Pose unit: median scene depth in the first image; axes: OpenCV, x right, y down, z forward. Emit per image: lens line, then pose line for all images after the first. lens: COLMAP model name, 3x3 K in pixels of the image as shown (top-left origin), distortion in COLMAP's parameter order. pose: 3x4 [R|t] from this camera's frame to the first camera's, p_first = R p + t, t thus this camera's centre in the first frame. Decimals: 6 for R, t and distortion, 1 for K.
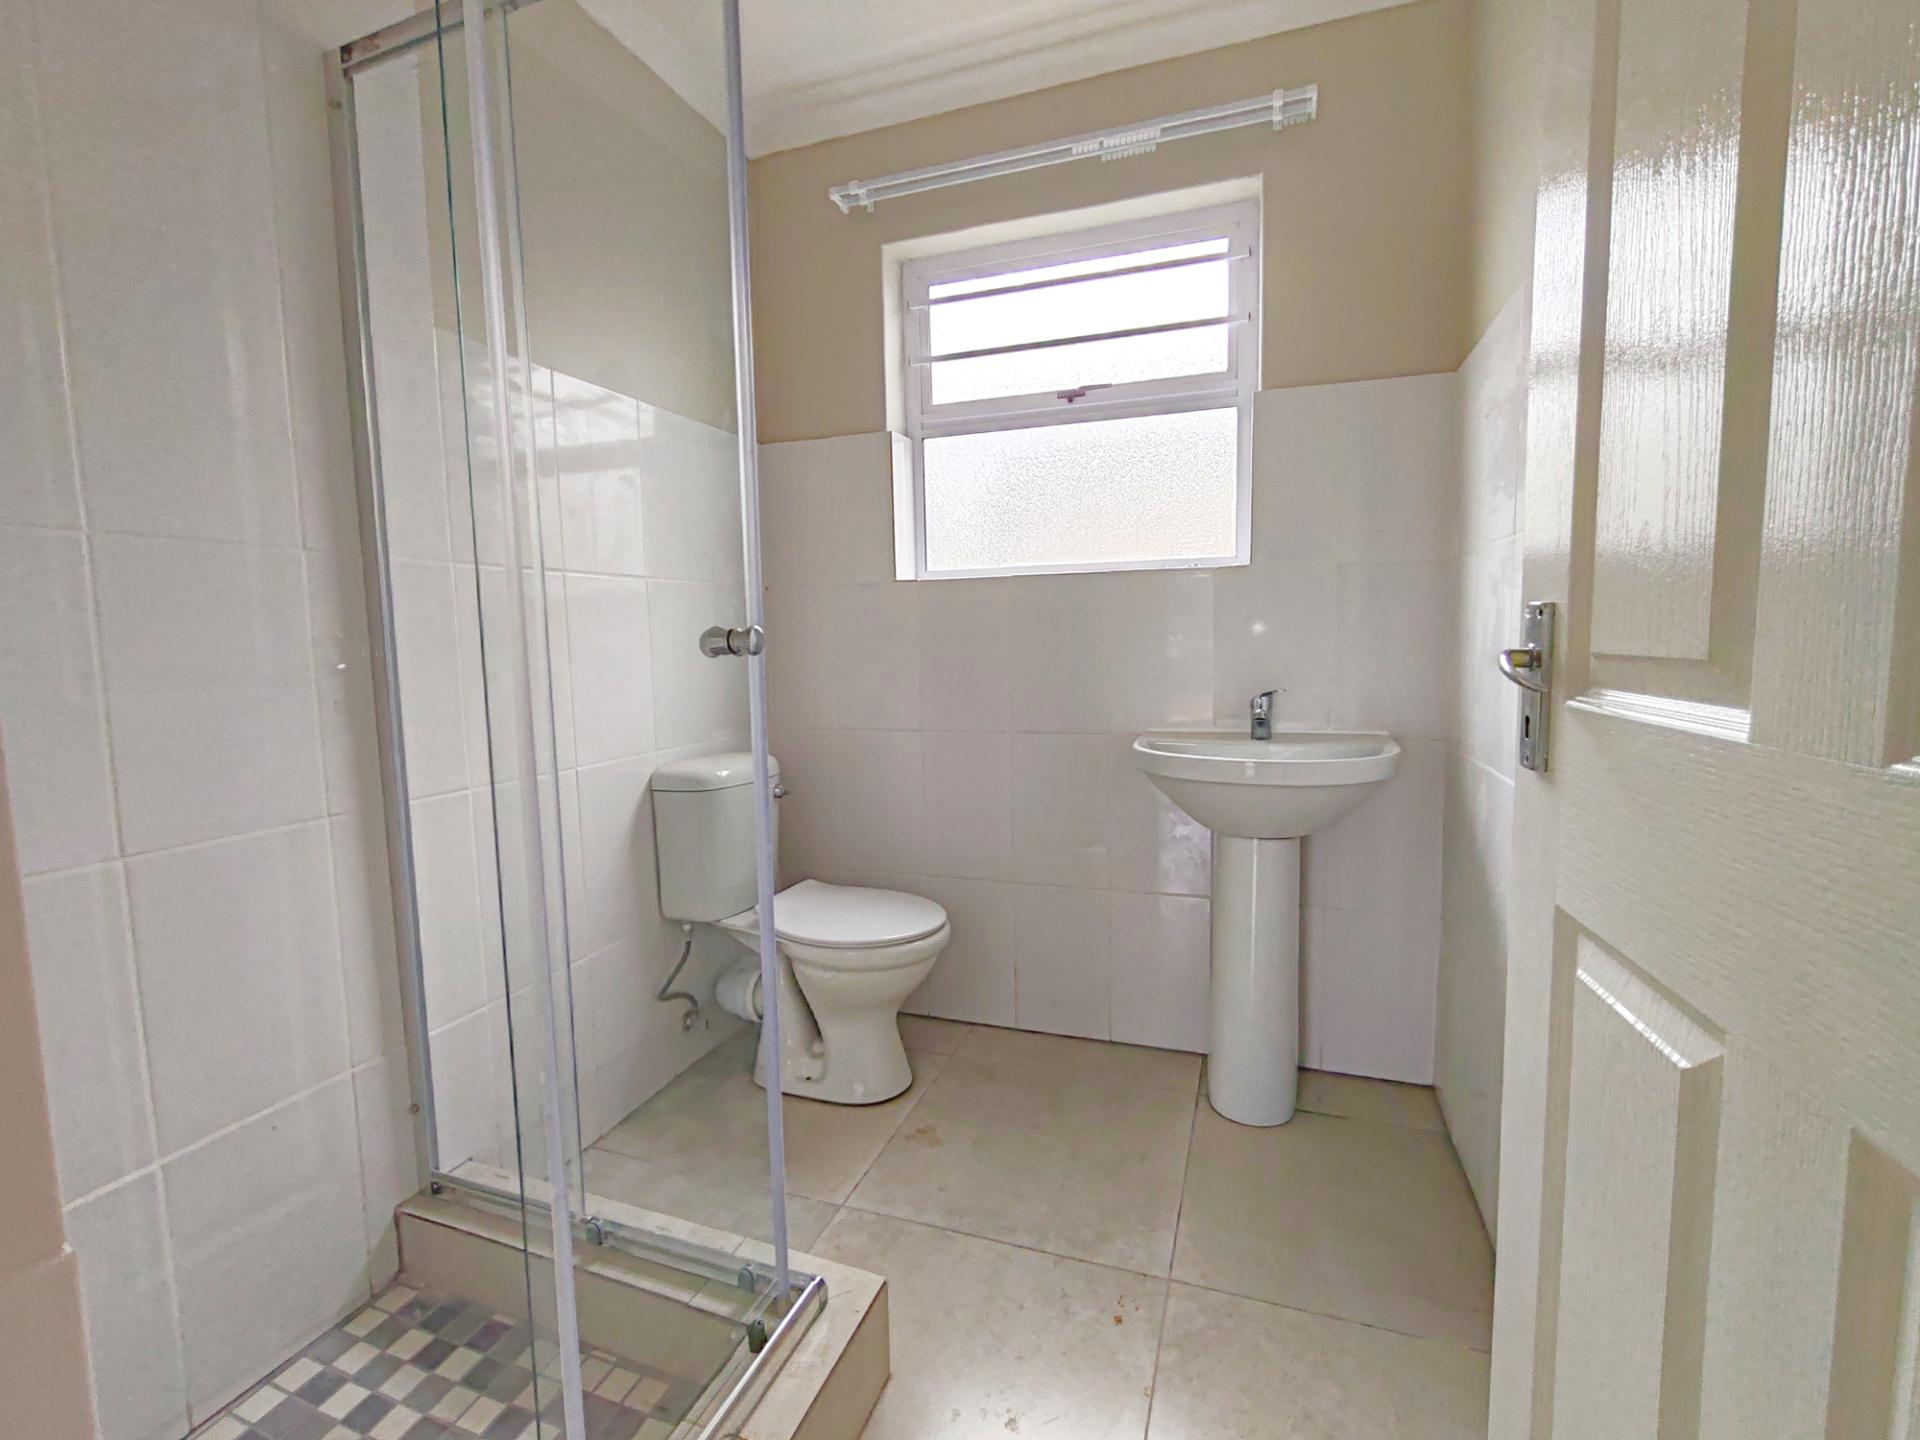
lens RADIAL K [[878.2, 0, 961.4], [0, 878.2, 721.9], [0, 0, 1]] dist [-0.010498, 0.000819]
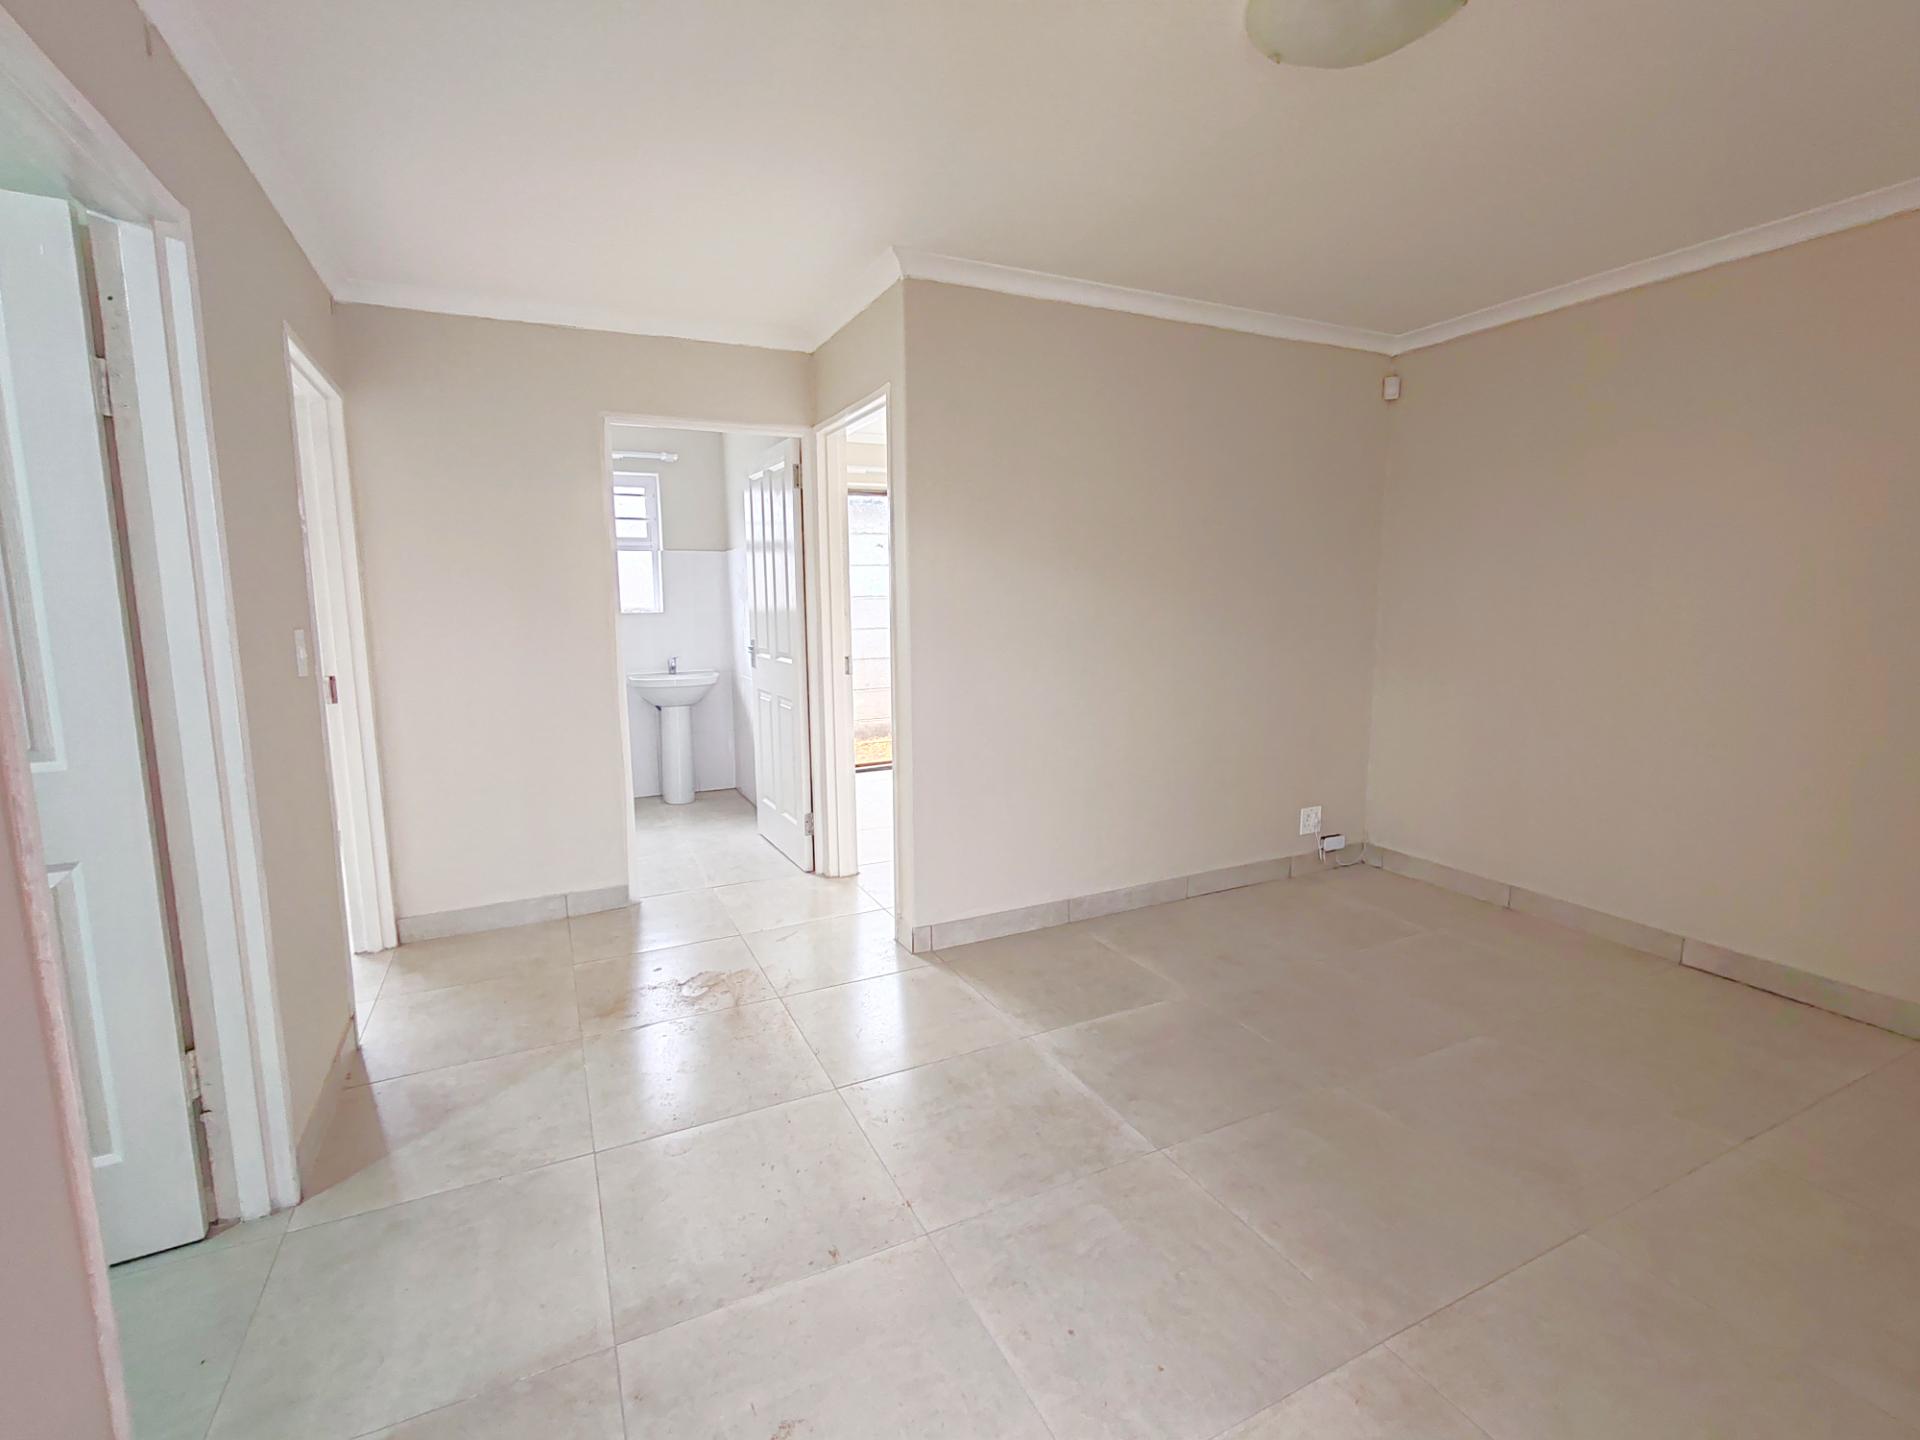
lens RADIAL K [[878.2, 0, 970.2], [0, 878.2, 704.2], [0, 0, 1]] dist [-0.010498, 0.000819]
pose [[0.690132, -0.072841, 0.720008, -0.982122], [0.063328, 0.997184, 0.040182, 0.059960], [-0.720907, 0.017866, 0.692801, -1.559607]]
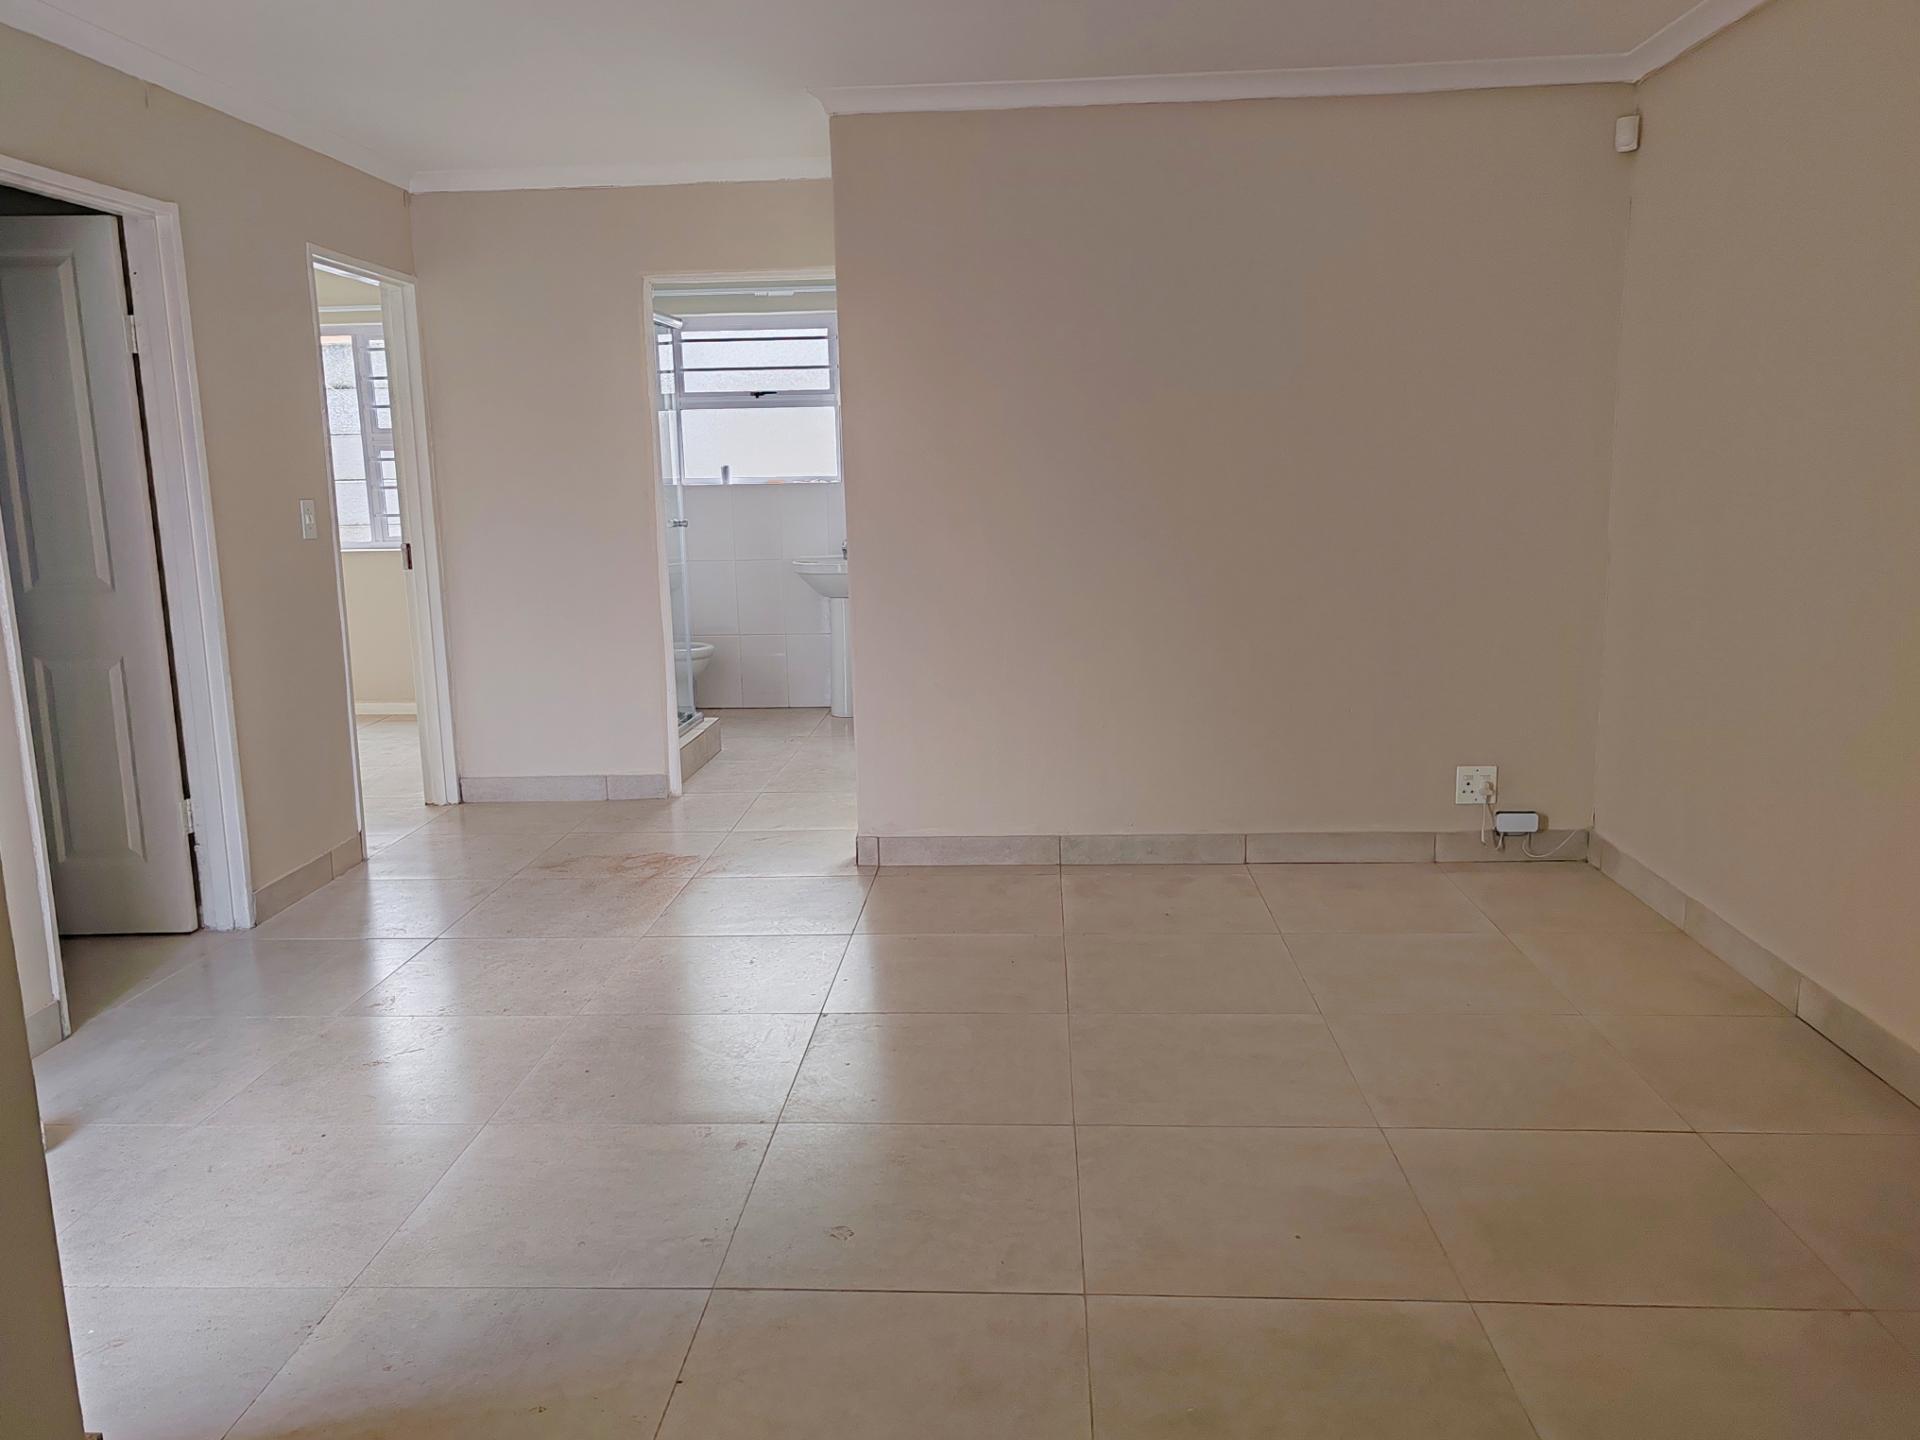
lens RADIAL K [[1496.0, 0, 965.2], [0, 1496.0, 707.1], [0, 0, 1]] dist [0.008537, 0.001415]
pose [[0.956302, -0.045994, 0.288740, -0.485081], [0.028396, 0.997491, 0.064846, 0.153338], [-0.290999, -0.053813, 0.955209, -2.701130]]
